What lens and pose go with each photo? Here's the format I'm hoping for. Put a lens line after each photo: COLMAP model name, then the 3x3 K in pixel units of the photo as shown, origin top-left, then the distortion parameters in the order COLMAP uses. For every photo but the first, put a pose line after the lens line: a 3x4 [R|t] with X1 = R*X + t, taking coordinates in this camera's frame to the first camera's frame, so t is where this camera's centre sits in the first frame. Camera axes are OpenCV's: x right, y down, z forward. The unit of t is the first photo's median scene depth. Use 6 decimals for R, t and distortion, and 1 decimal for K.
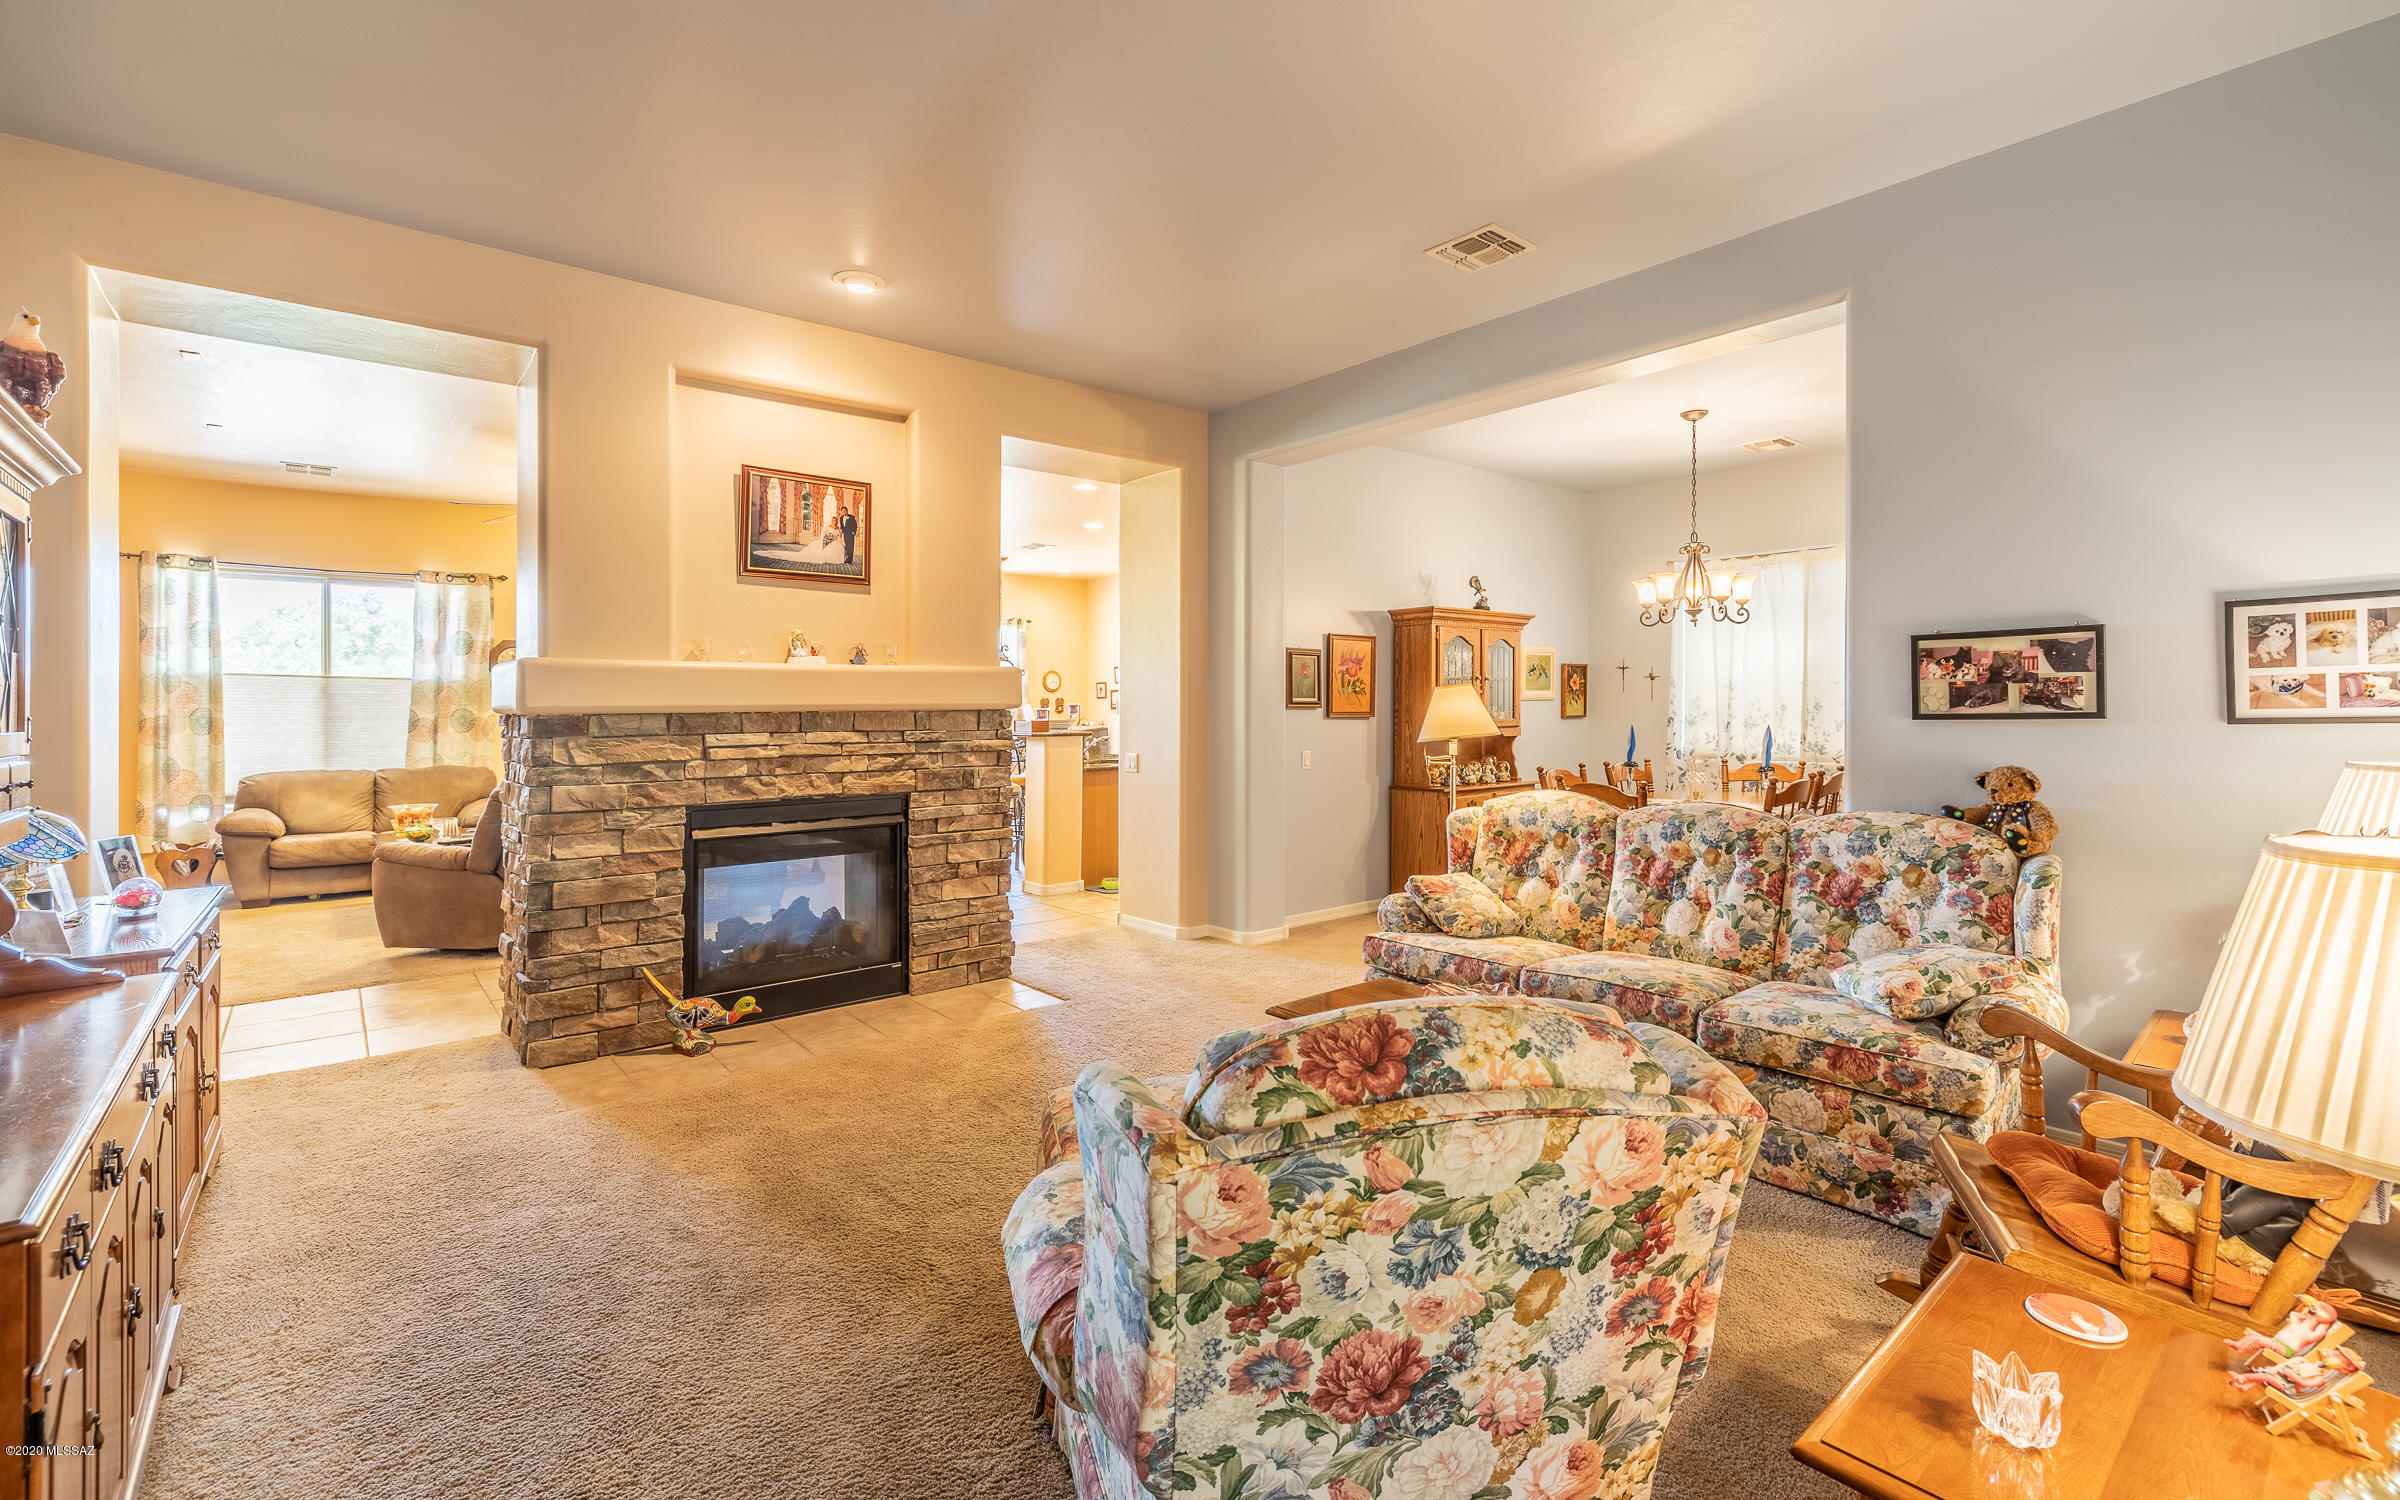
lens RADIAL K [[1031.2, 0, 1190.5], [0, 1031.2, 691.1], [0, 0, 1]] dist [0.001212, -0.000096]
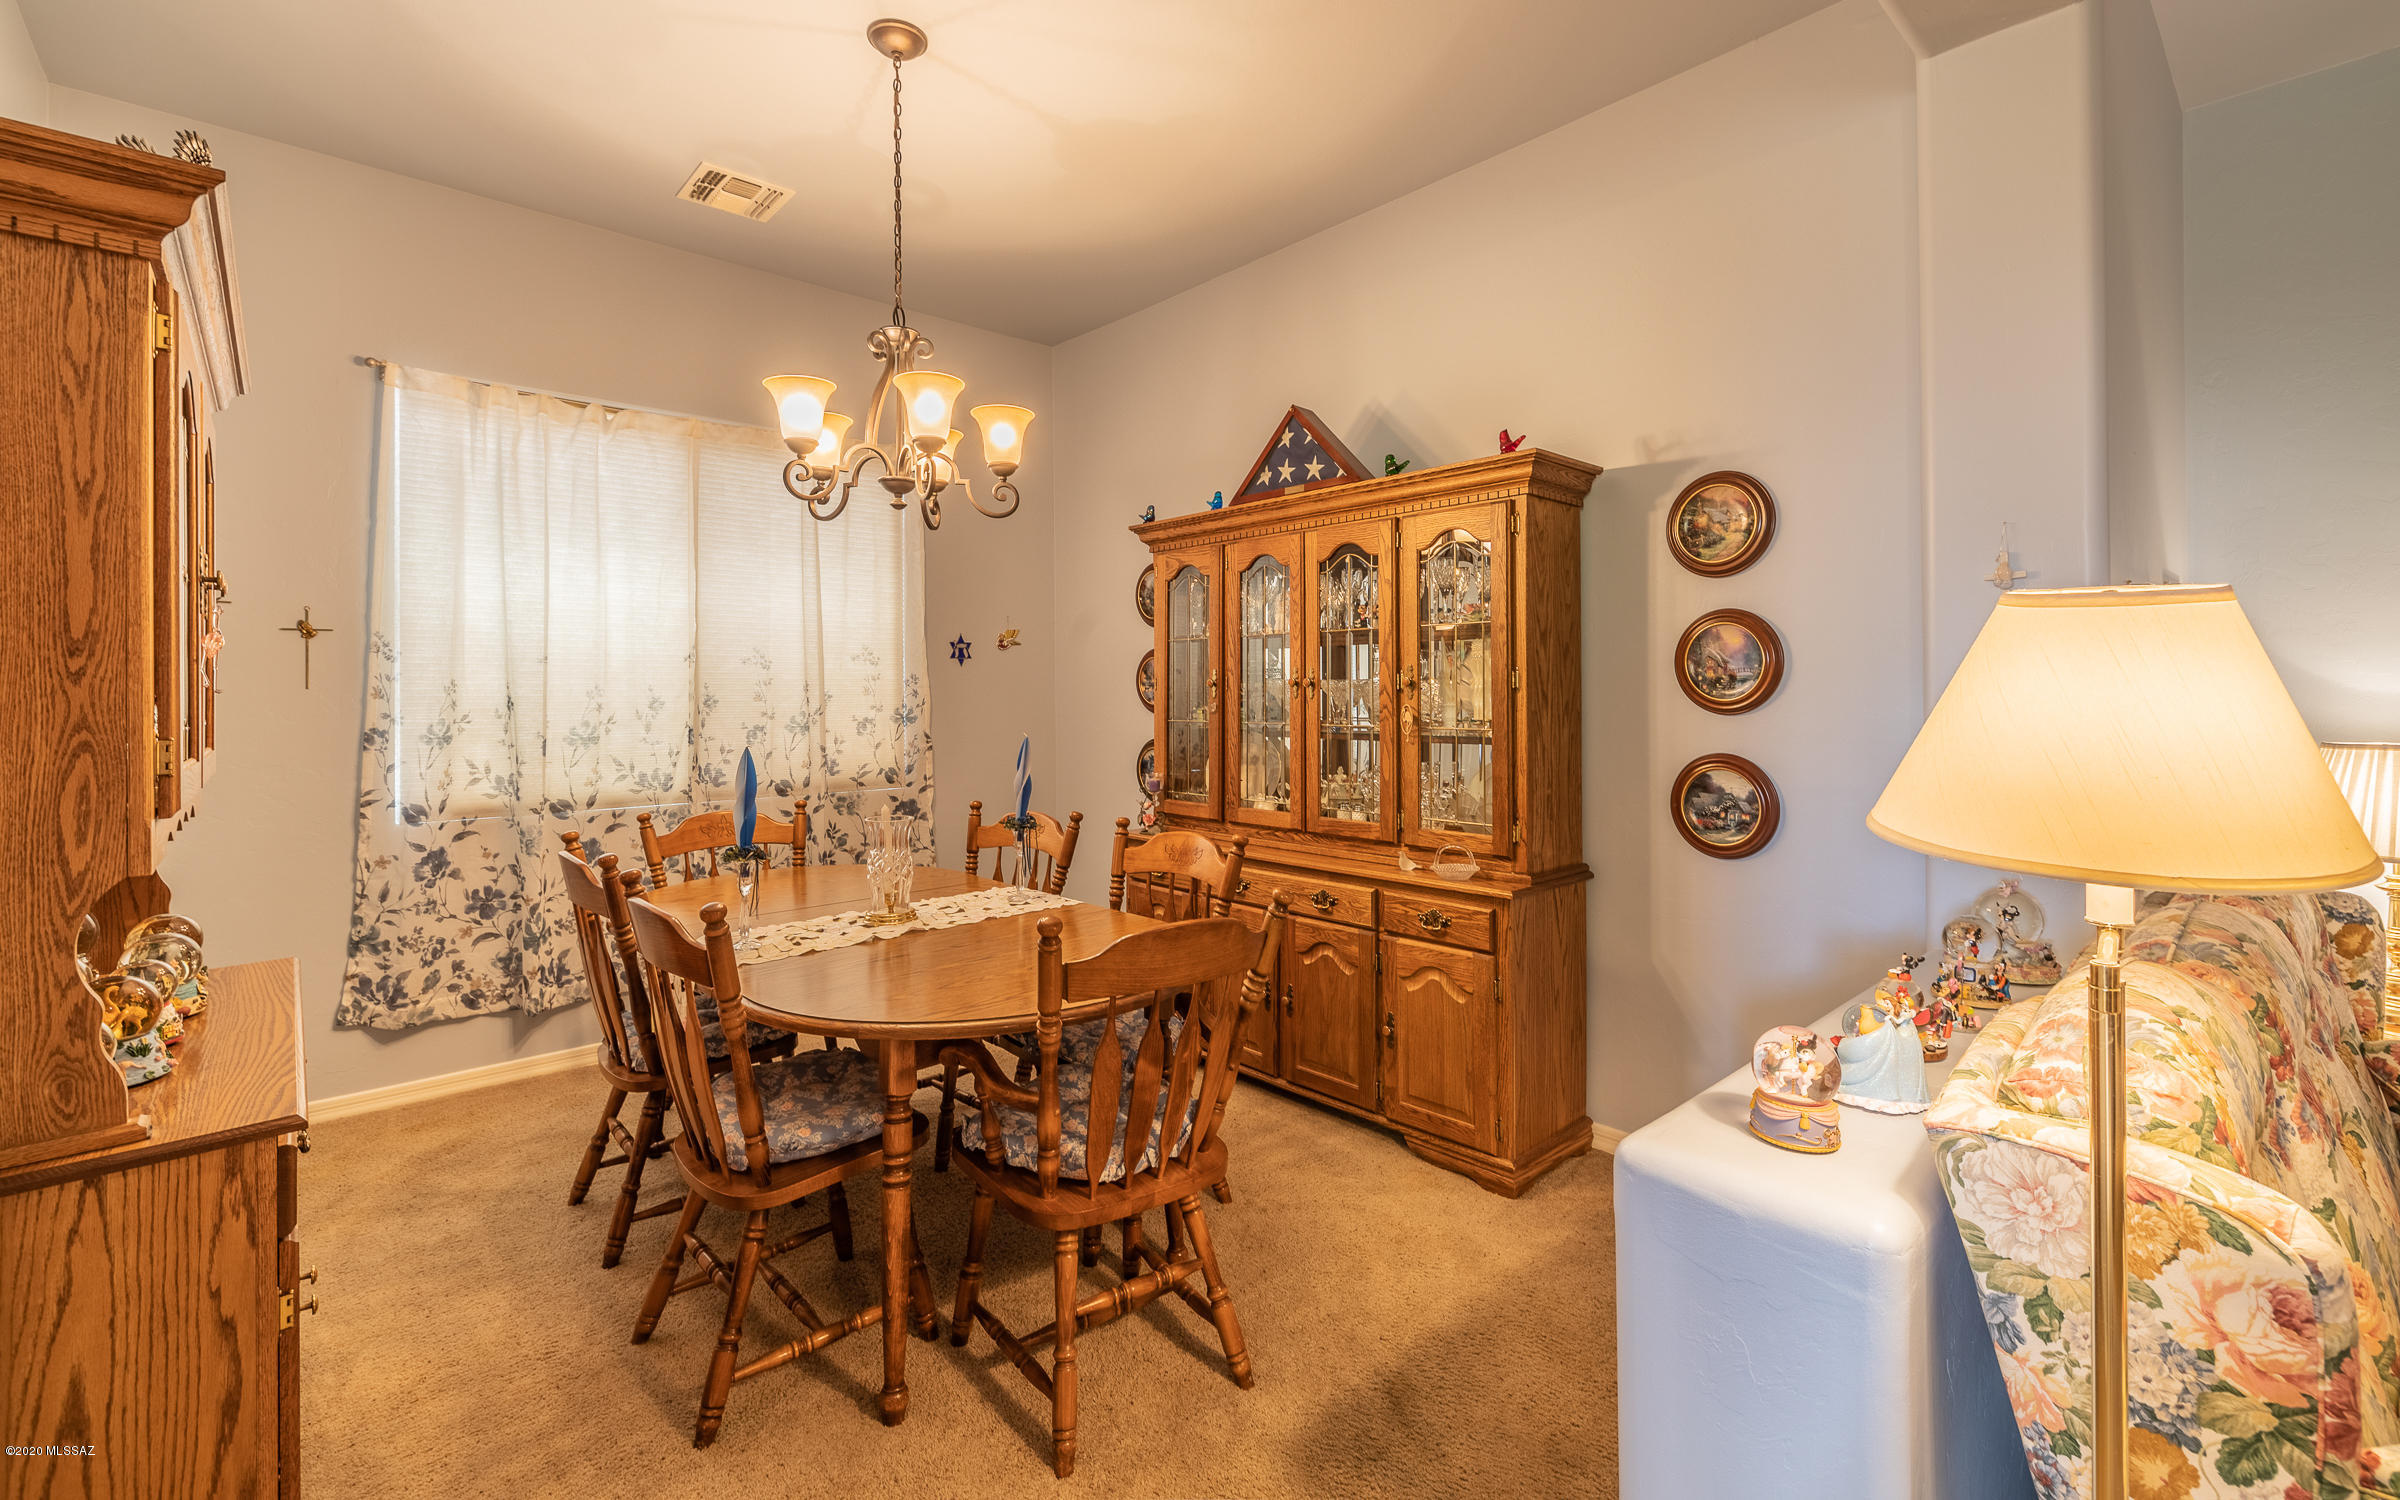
lens RADIAL K [[1031.2, 0, 1190.5], [0, 1031.2, 691.1], [0, 0, 1]] dist [0.001212, -0.000096]
pose [[-0.037851, 0.008961, 0.999243, 0.069043], [-0.009759, 0.999909, -0.009337, 0.023232], [-0.999236, -0.010105, -0.037760, 1.499001]]
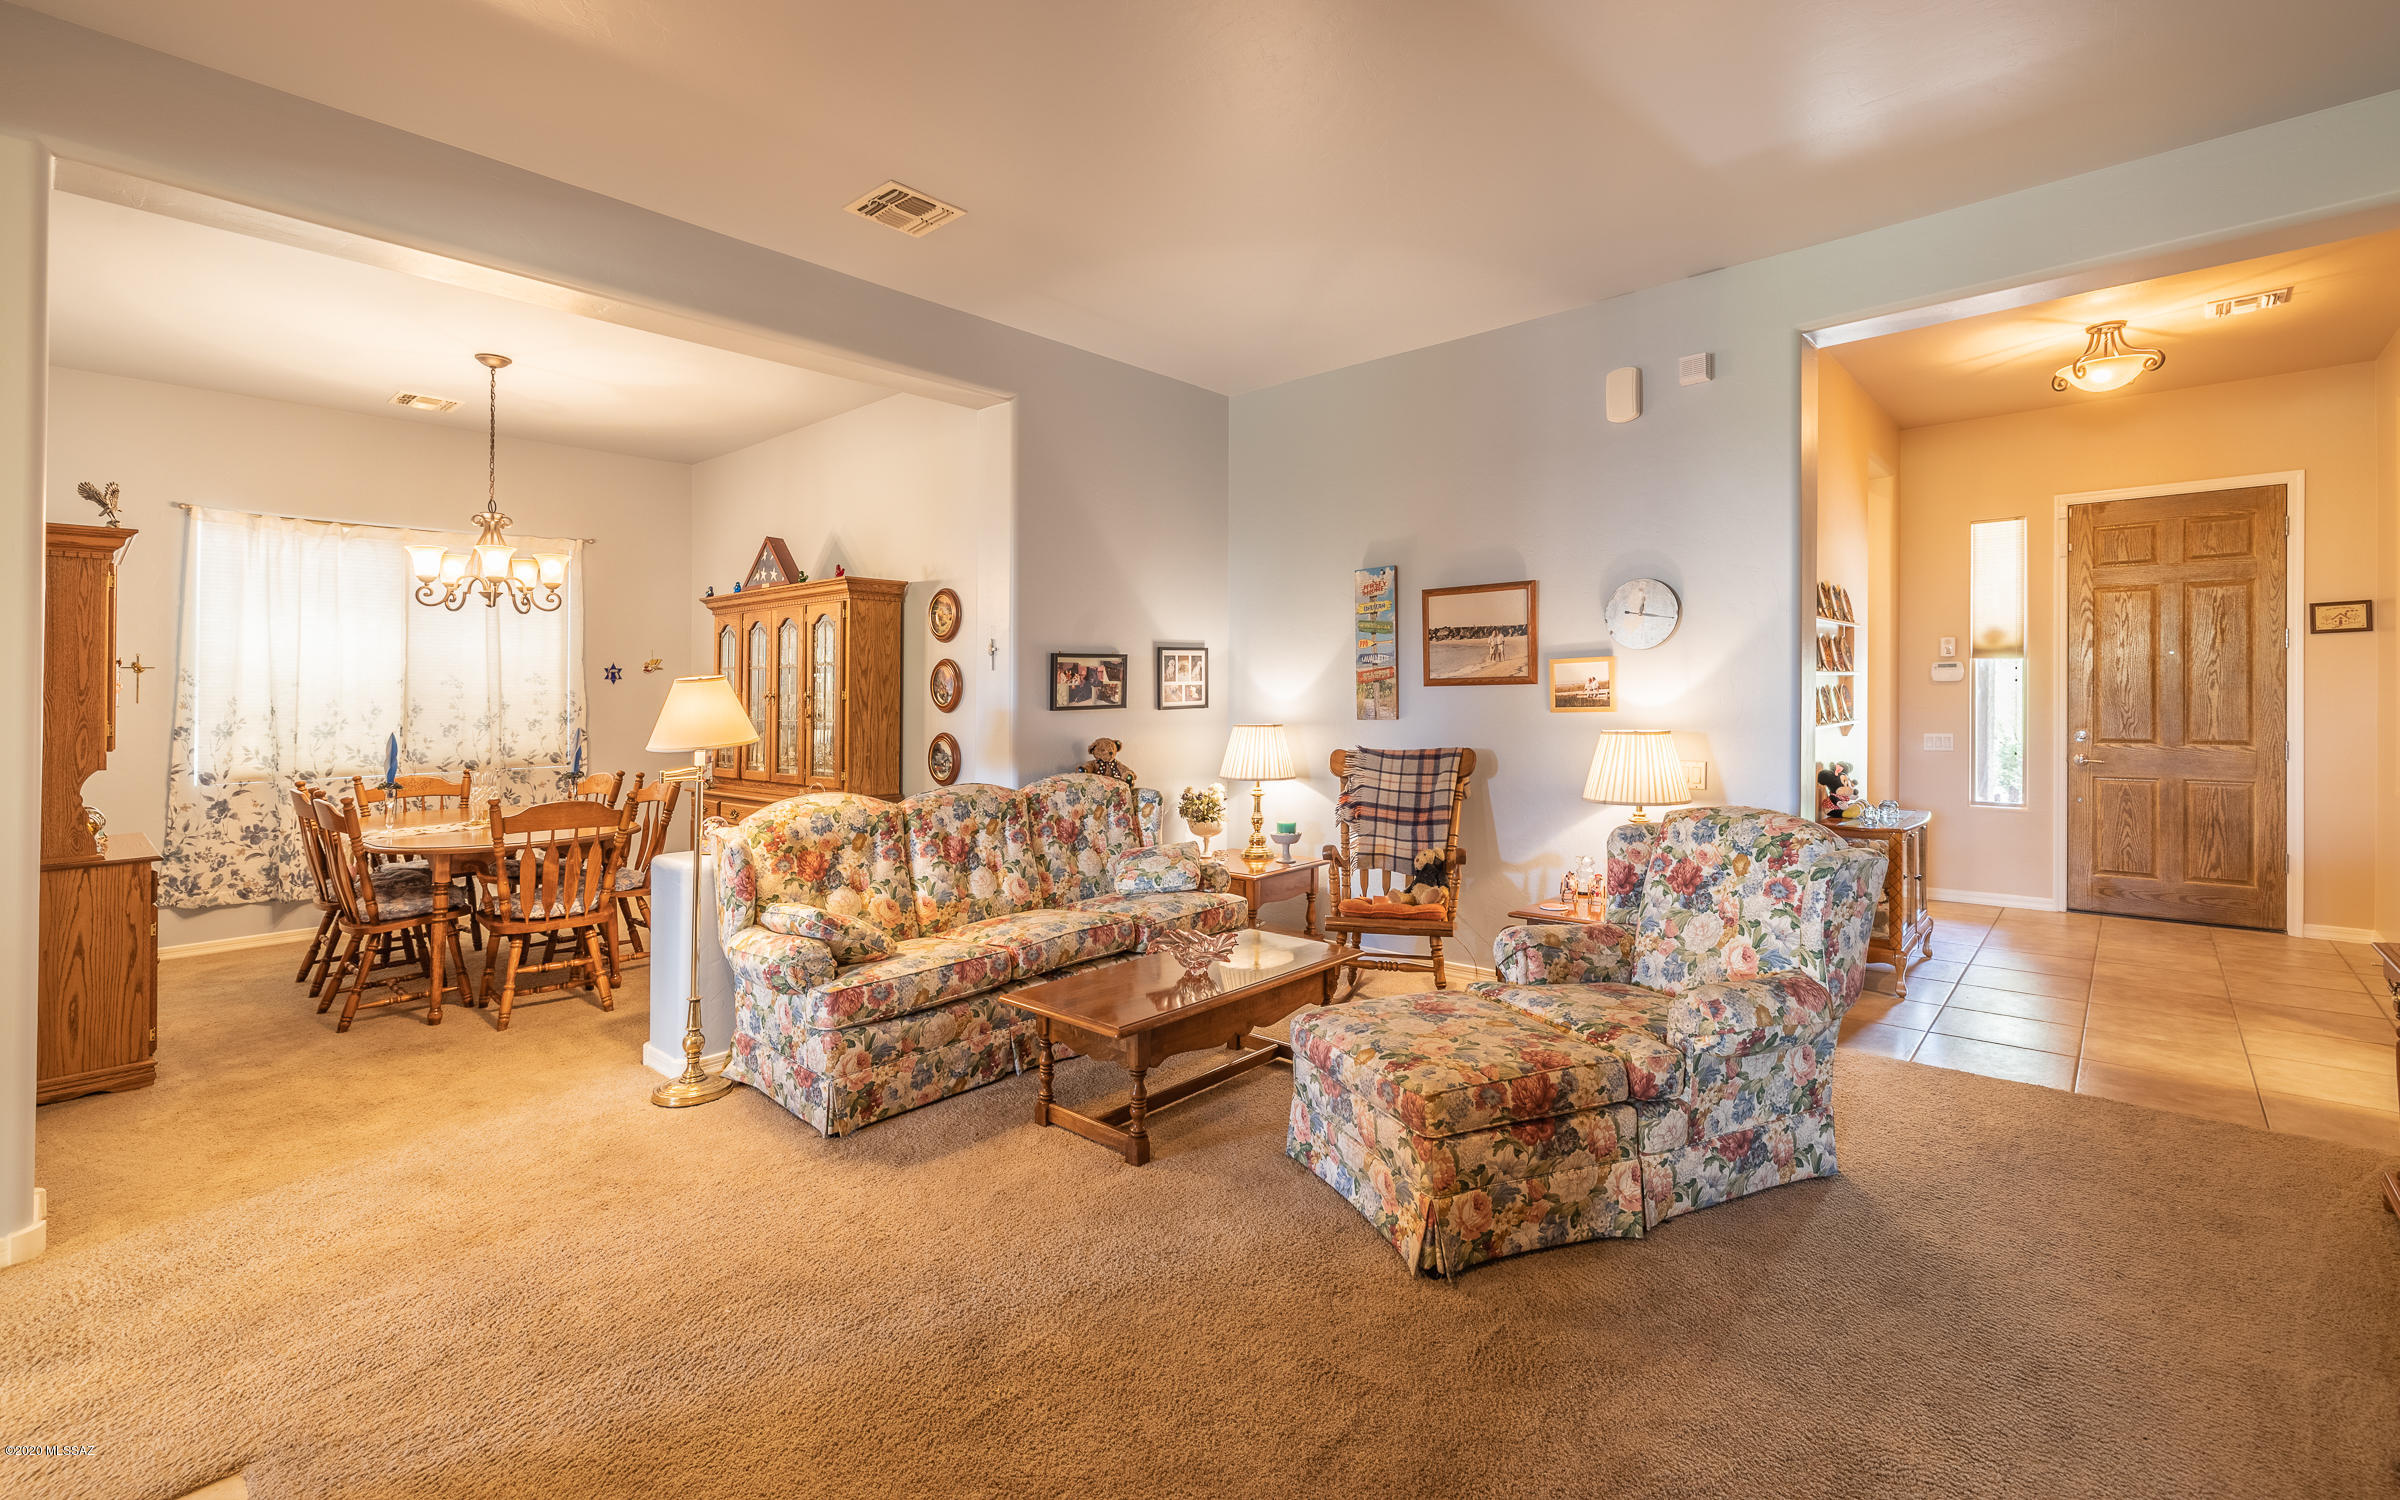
lens RADIAL K [[1055.2, 0, 1216.1], [0, 1055.2, 672.6], [0, 0, 1]] dist [-0.001194, -0.000439]
pose [[-0.153980, 0.030122, 0.987615, -0.754014], [-0.003574, 0.999512, -0.031042, 0.017703], [-0.988068, -0.008310, -0.153797, 0.923675]]
